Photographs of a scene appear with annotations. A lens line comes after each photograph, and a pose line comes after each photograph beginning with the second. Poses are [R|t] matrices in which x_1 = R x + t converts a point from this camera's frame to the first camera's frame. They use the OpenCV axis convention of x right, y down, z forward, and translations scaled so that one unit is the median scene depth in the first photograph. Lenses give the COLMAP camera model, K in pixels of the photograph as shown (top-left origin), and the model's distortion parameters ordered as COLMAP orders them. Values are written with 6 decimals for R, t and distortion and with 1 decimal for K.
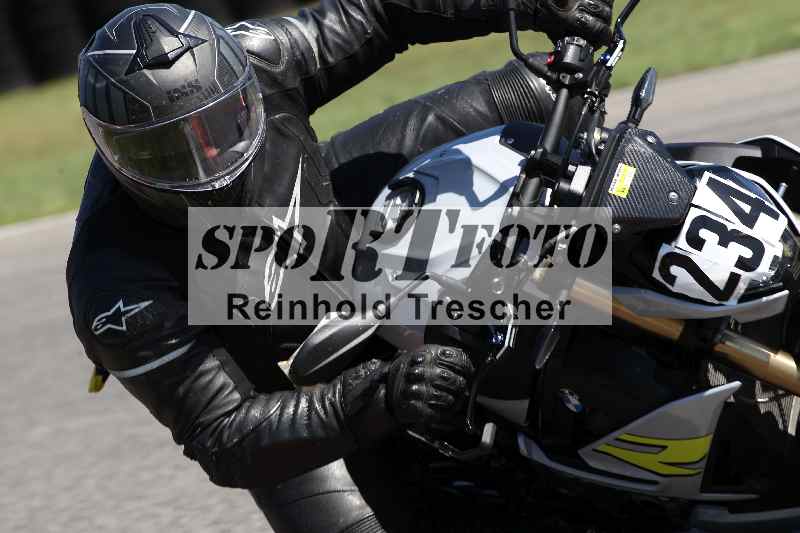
lens RADIAL K [[5940.3, 0, 400.0], [0, 5940.3, 266.5], [0, 0, 1]] dist [2.337601, -20.083896]
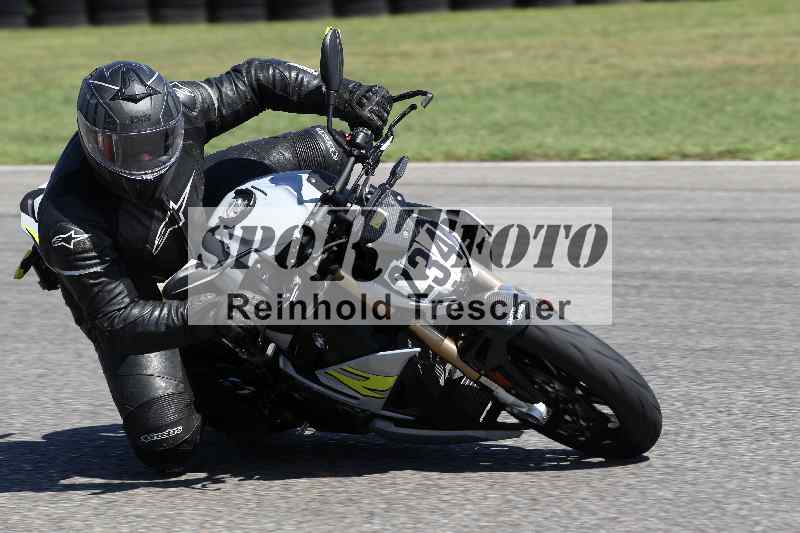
lens RADIAL K [[5732.1, 0, 400.0], [0, 5732.1, 266.5], [0, 0, 1]] dist [4.577950, -2.835579]
pose [[0.977845, 0.199063, 0.064762, -0.058635], [-0.199340, 0.979928, -0.002221, 0.001223], [-0.063904, -0.010738, 0.997898, -0.619395]]
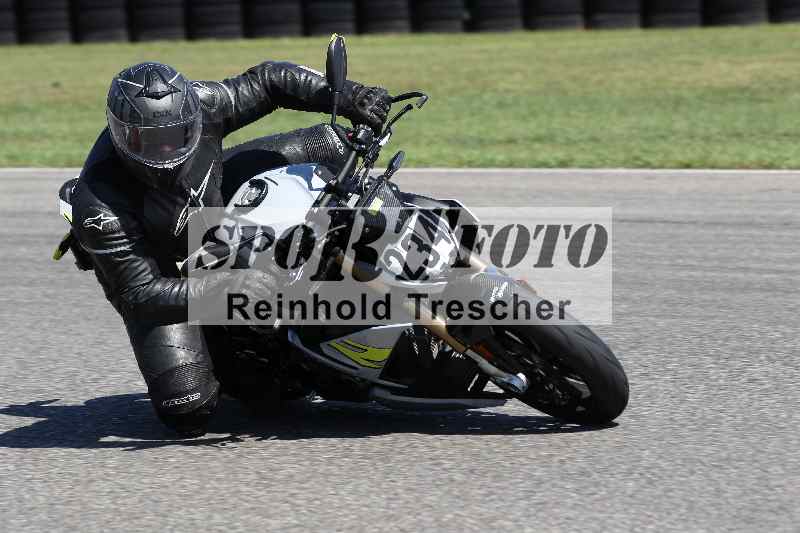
lens RADIAL K [[5732.1, 0, 400.0], [0, 5732.1, 266.5], [0, 0, 1]] dist [4.577950, -2.835579]
pose [[0.976166, 0.210566, 0.052552, -0.045965], [-0.210763, 0.977535, -0.001833, 0.005762], [-0.051757, -0.009287, 0.998617, -0.806293]]
